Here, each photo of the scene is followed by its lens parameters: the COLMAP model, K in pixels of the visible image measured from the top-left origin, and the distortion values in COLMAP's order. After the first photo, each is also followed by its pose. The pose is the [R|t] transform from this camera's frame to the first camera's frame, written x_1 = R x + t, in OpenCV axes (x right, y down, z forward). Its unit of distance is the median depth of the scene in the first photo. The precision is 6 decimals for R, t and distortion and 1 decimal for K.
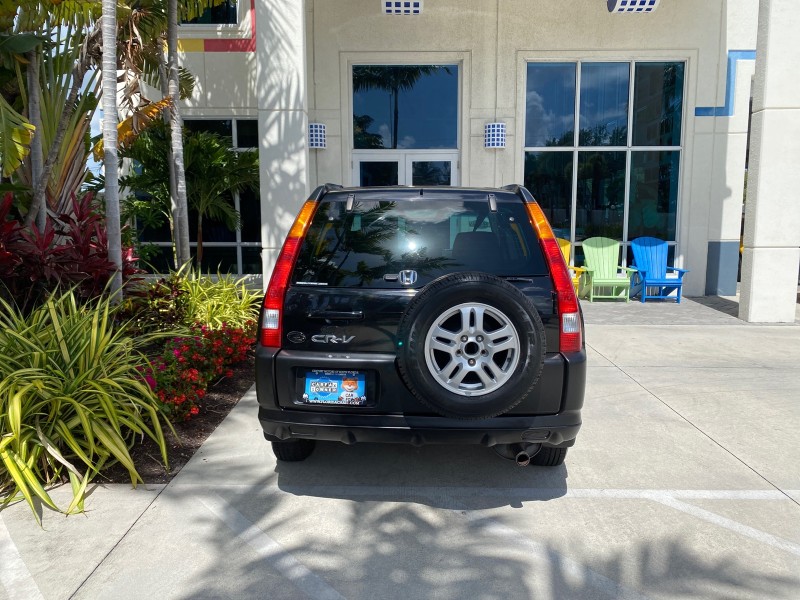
lens RADIAL K [[610.5, 0, 395.8], [0, 610.5, 299.1], [0, 0, 1]] dist [0.010849, -0.014330]
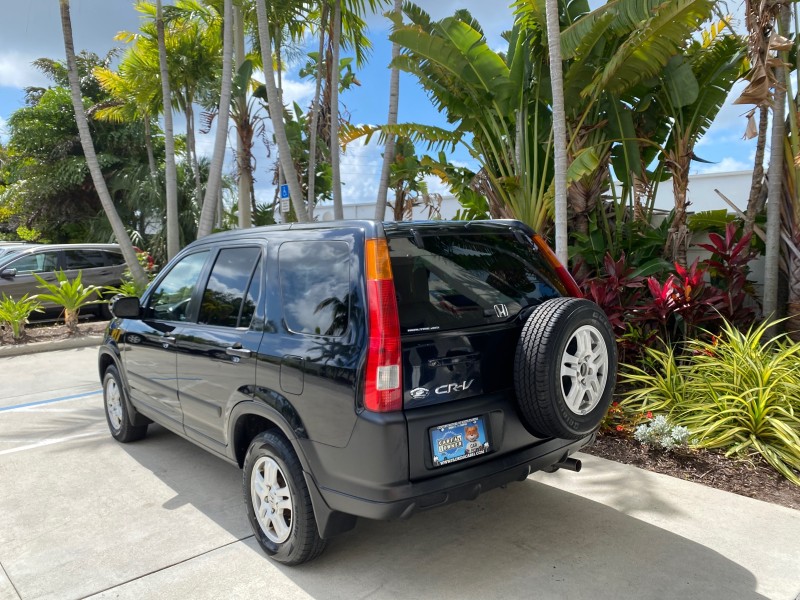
lens RADIAL K [[610.5, 0, 398.2], [0, 610.5, 301.3], [0, 0, 1]] dist [0.010849, -0.014330]
pose [[0.740933, -0.085141, 0.666160, -0.811242], [0.131257, 0.991160, -0.019311, -0.057888], [-0.658627, 0.101746, 0.745559, 0.400541]]
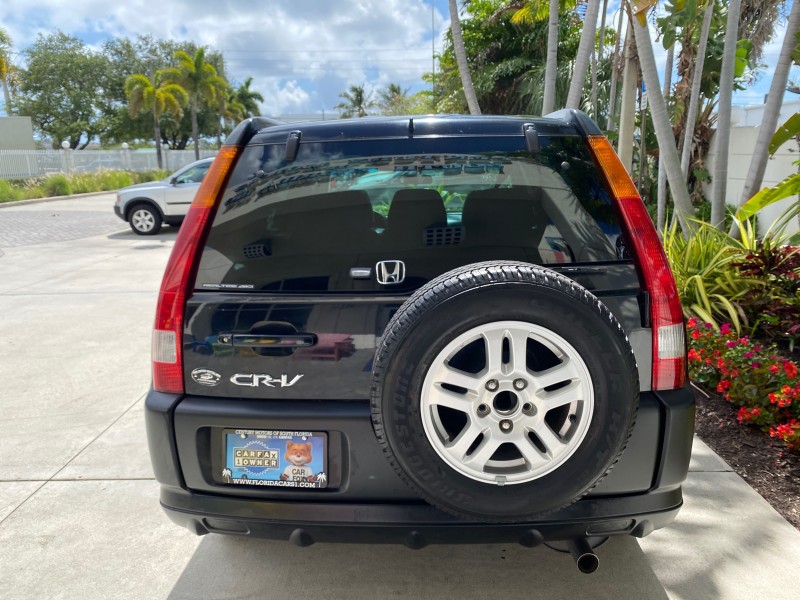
lens RADIAL K [[610.5, 0, 398.3], [0, 610.5, 305.2], [0, 0, 1]] dist [0.010849, -0.014330]
pose [[0.999545, -0.026718, -0.014029, 0.037106], [0.027699, 0.996784, 0.075190, -0.050982], [0.011975, -0.075545, 0.997071, 0.451178]]
